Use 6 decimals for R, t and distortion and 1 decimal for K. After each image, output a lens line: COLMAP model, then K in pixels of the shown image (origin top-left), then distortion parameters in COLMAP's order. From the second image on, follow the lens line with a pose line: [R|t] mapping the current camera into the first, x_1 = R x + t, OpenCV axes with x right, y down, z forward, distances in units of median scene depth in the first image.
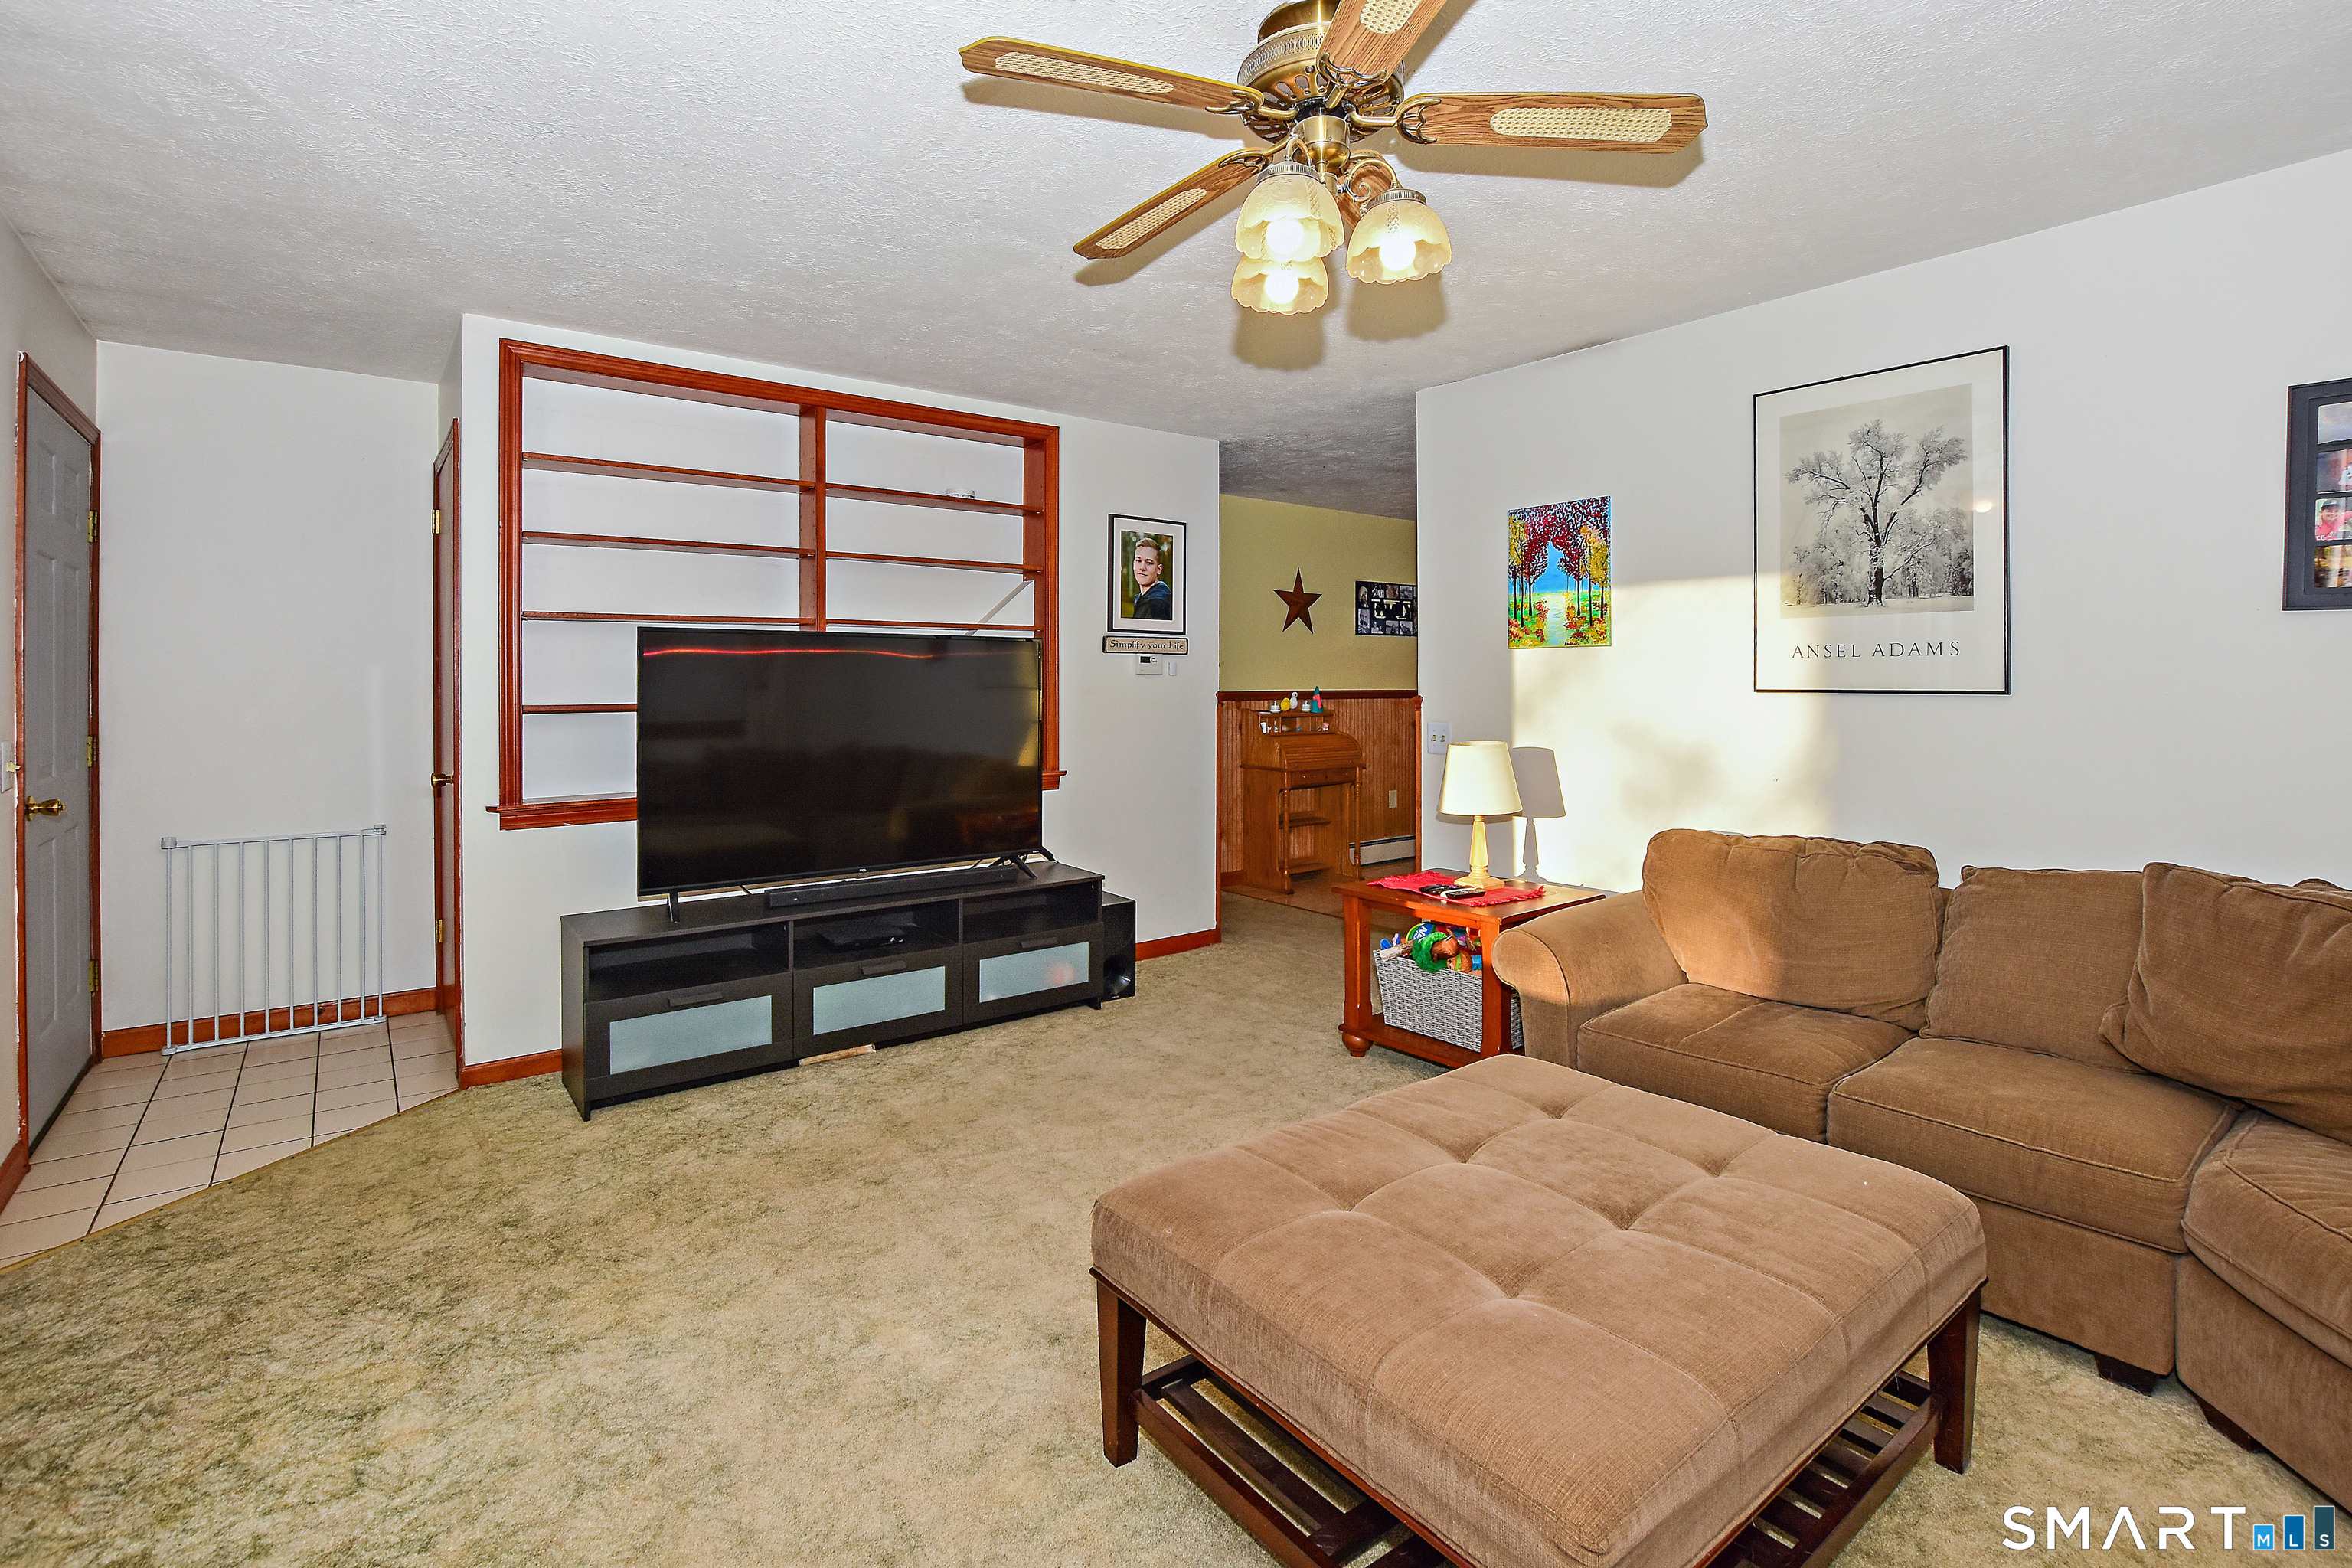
lens RADIAL K [[1083.7, 0, 1178.0], [0, 1083.7, 692.8], [0, 0, 1]] dist [-0.028128, -0.000156]
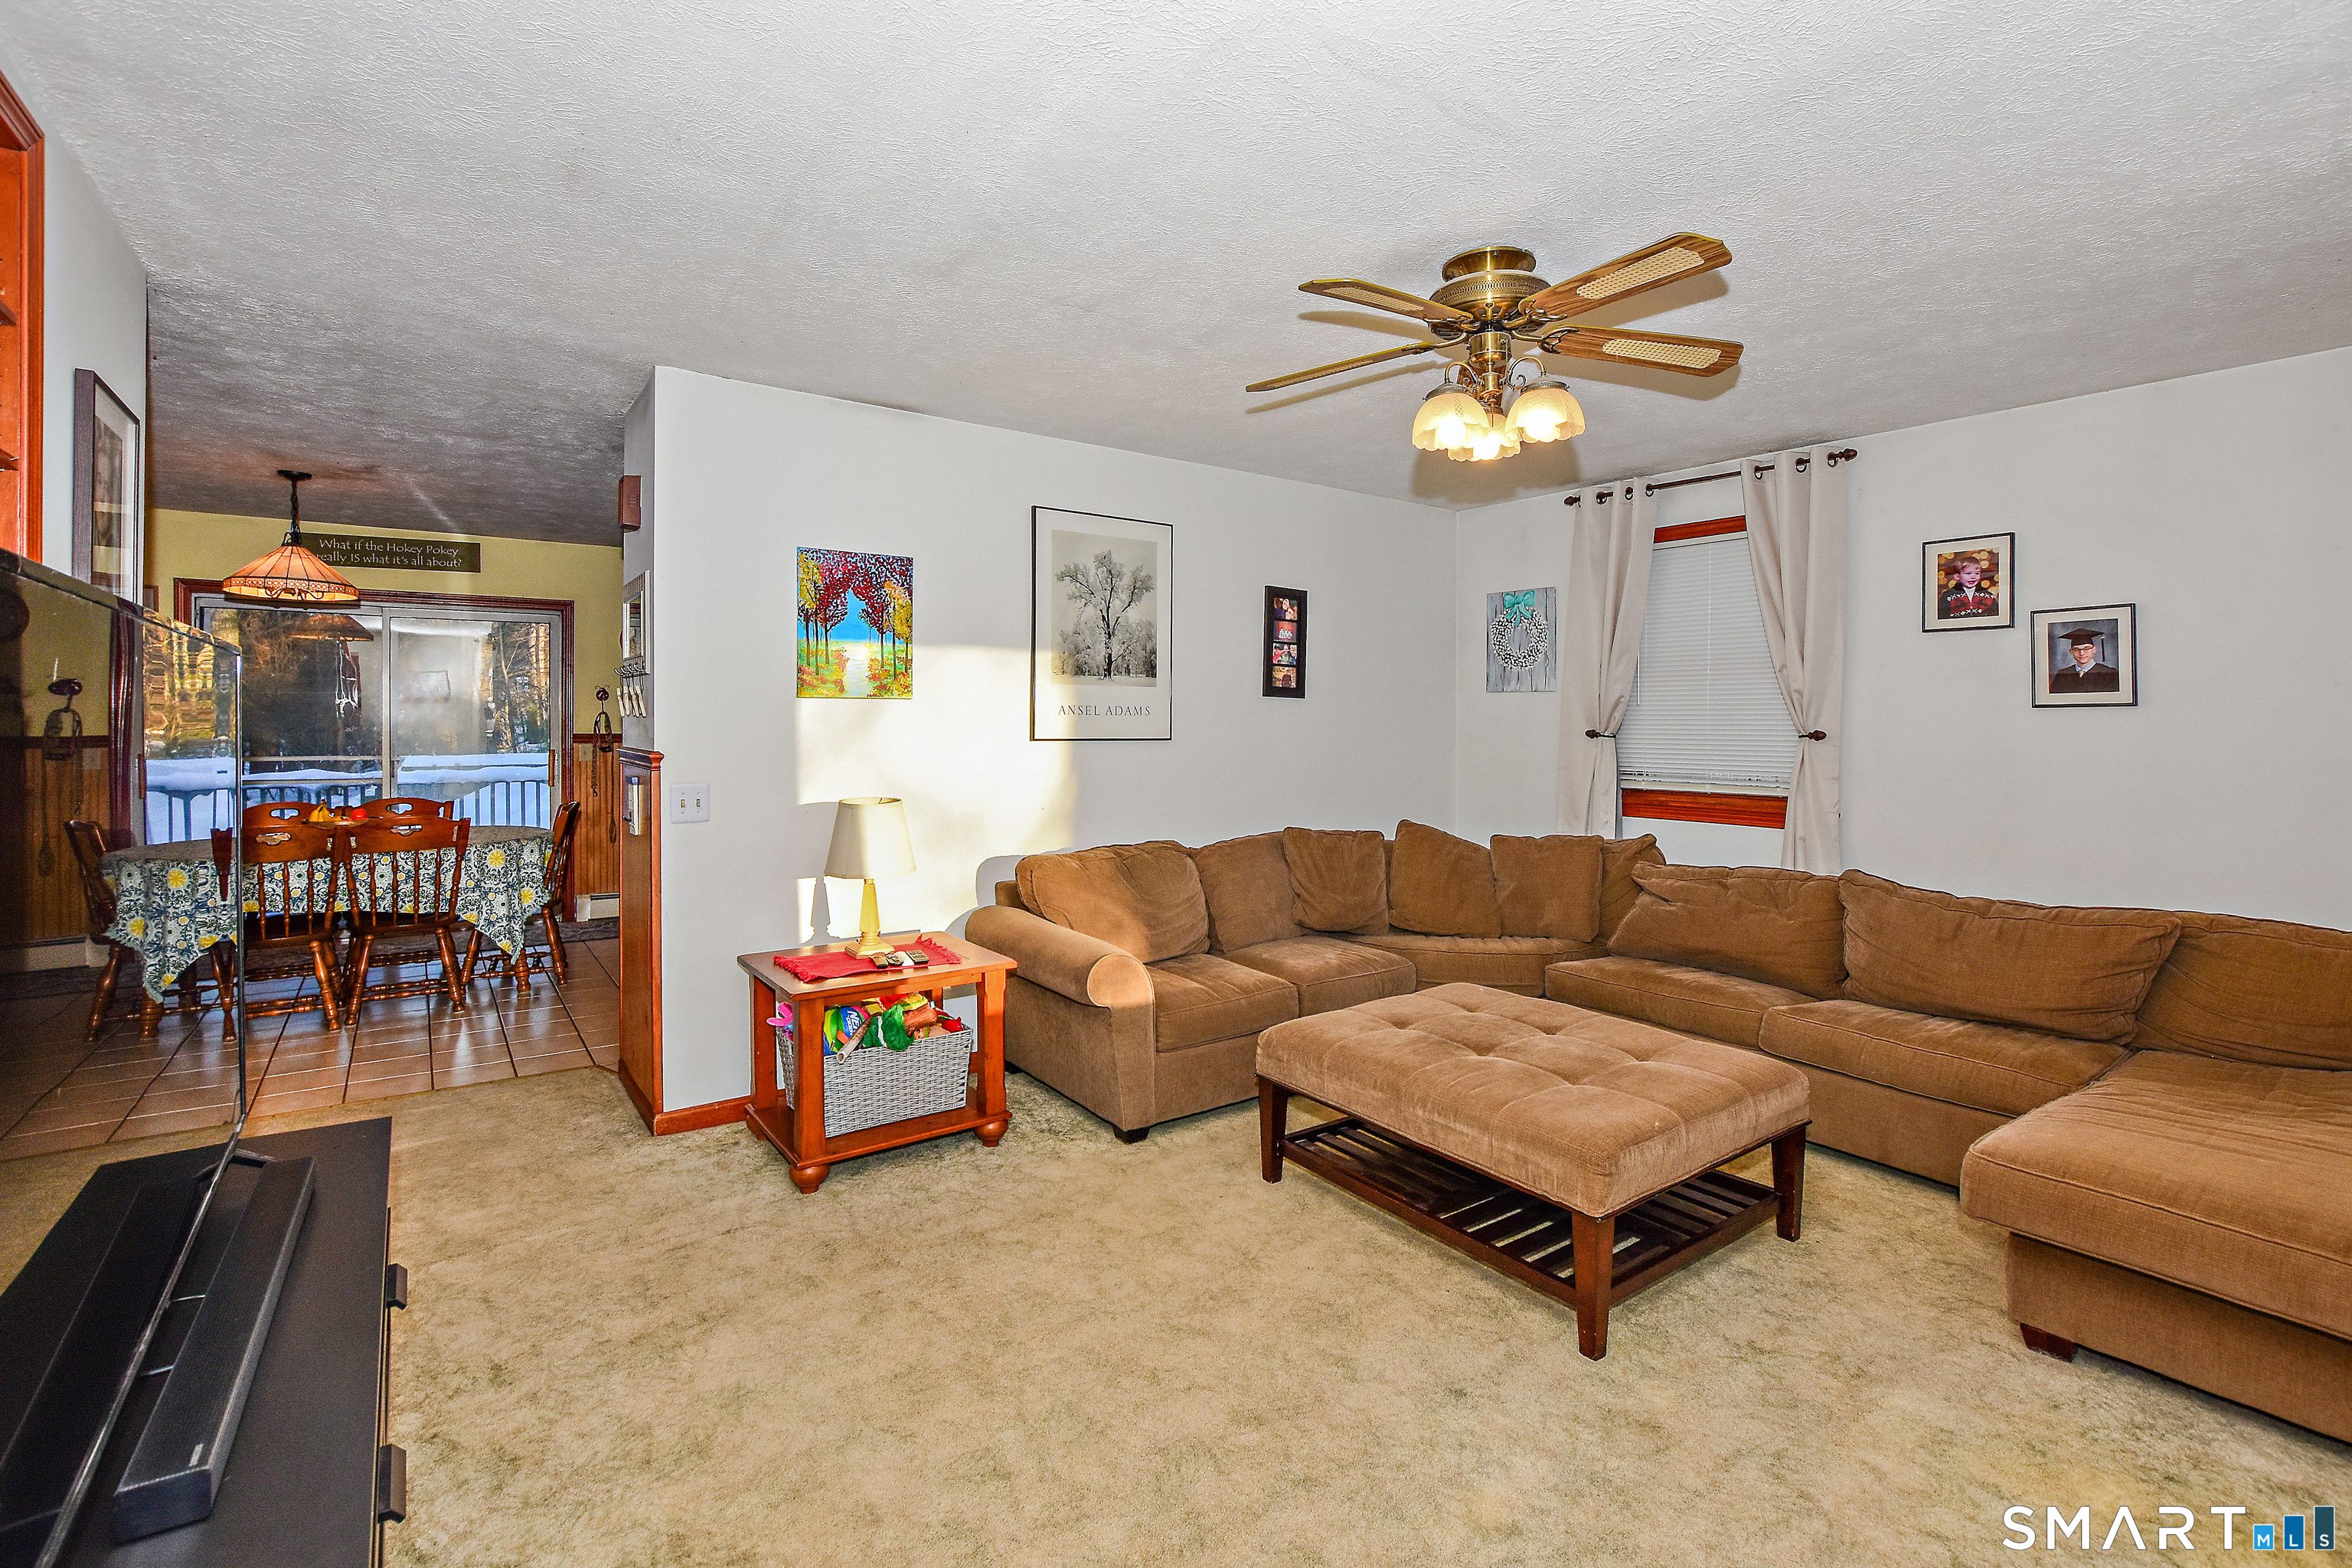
lens RADIAL K [[1055.4, 0, 1180.5], [0, 1055.4, 747.8], [0, 0, 1]] dist [-0.026181, 0.000032]
pose [[0.038582, -0.025068, 0.998941, -0.719086], [0.005547, 0.999675, 0.024872, -0.023452], [-0.999240, 0.004582, 0.038708, 0.802563]]
